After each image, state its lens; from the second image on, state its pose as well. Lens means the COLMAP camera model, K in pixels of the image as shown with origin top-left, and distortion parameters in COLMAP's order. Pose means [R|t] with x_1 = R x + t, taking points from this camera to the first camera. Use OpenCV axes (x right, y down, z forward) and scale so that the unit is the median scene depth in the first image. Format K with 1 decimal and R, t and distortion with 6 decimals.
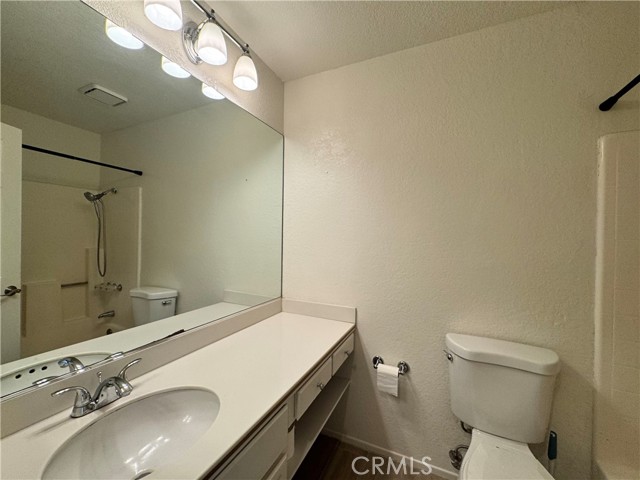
lens RADIAL K [[256.7, 0, 320.8], [0, 256.7, 239.0], [0, 0, 1]] dist [-0.005985, 0.000636]
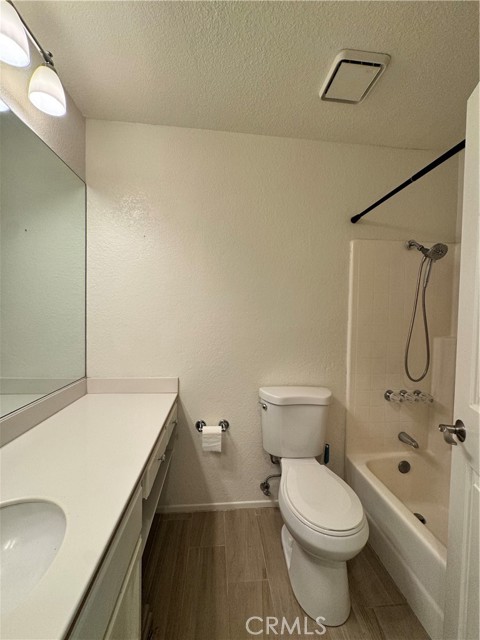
lens RADIAL K [[256.7, 0, 241.6], [0, 256.7, 320.3], [0, 0, 1]] dist [-0.005985, 0.000636]
pose [[0.861450, -0.014988, 0.507621, -0.171695], [-0.001551, 0.999482, 0.032142, 0.014718], [-0.507840, -0.028477, 0.860981, 0.022010]]
